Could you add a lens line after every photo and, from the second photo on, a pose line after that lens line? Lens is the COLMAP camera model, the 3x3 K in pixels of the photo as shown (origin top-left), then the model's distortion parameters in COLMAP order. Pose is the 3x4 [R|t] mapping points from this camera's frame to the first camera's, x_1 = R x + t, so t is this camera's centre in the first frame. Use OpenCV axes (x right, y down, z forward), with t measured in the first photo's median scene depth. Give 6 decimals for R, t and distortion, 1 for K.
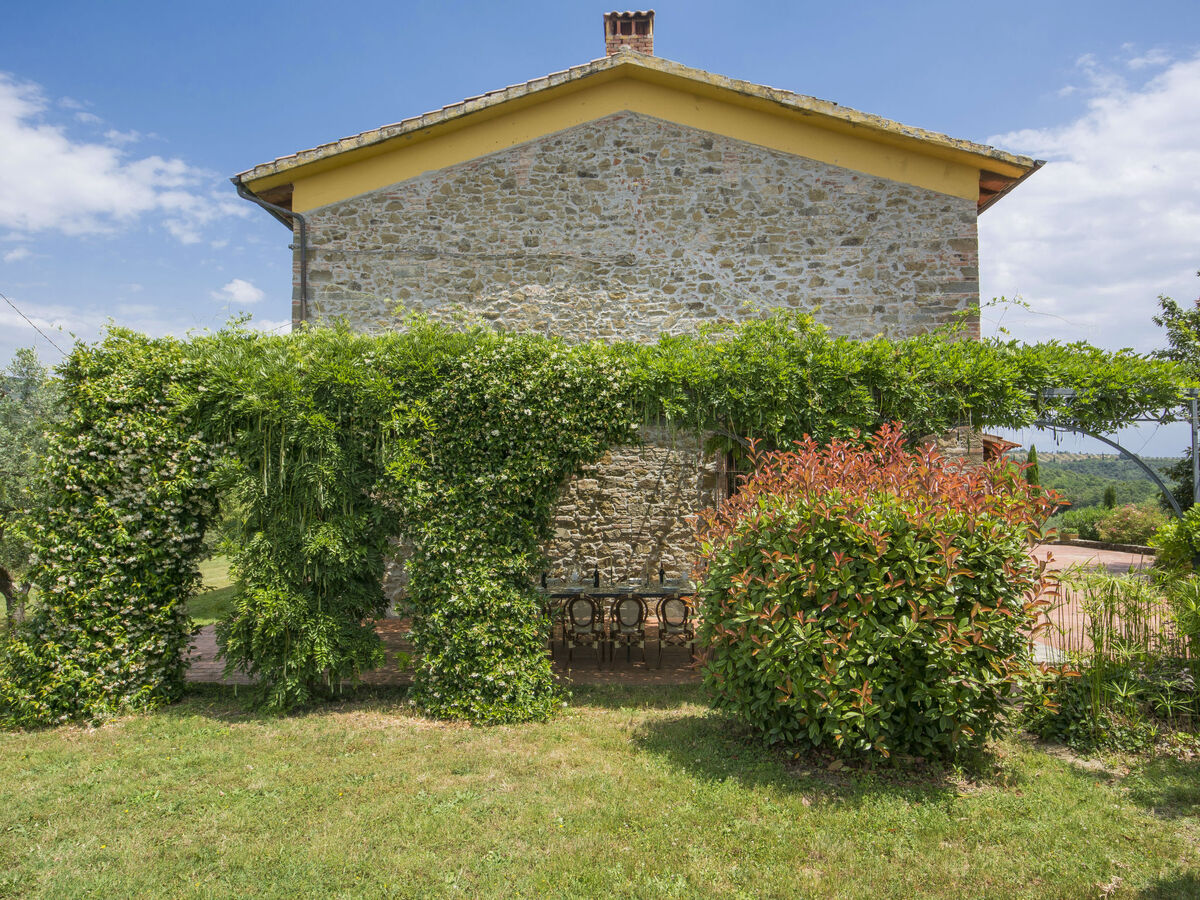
lens RADIAL K [[973.4, 0, 600.0], [0, 973.4, 450.0], [0, 0, 1]] dist [0.002169, -0.002125]
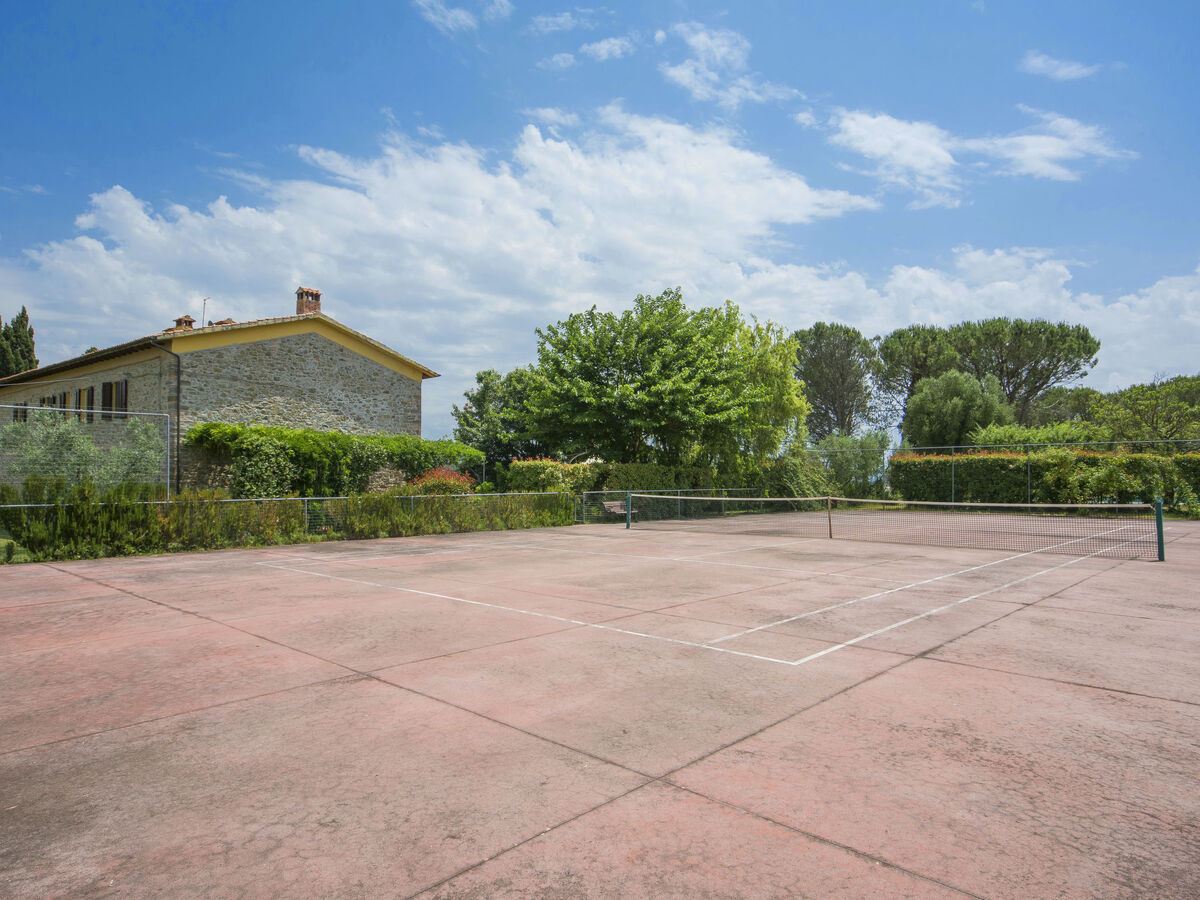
lens RADIAL K [[789.8, 0, 600.0], [0, 789.8, 450.0], [0, 0, 1]] dist [0.000875, 0.000368]
pose [[0.588365, 0.033196, 0.807914, -1.218377], [-0.027999, 0.999394, -0.020674, -0.016257], [-0.808111, -0.010456, 0.588938, -0.852264]]
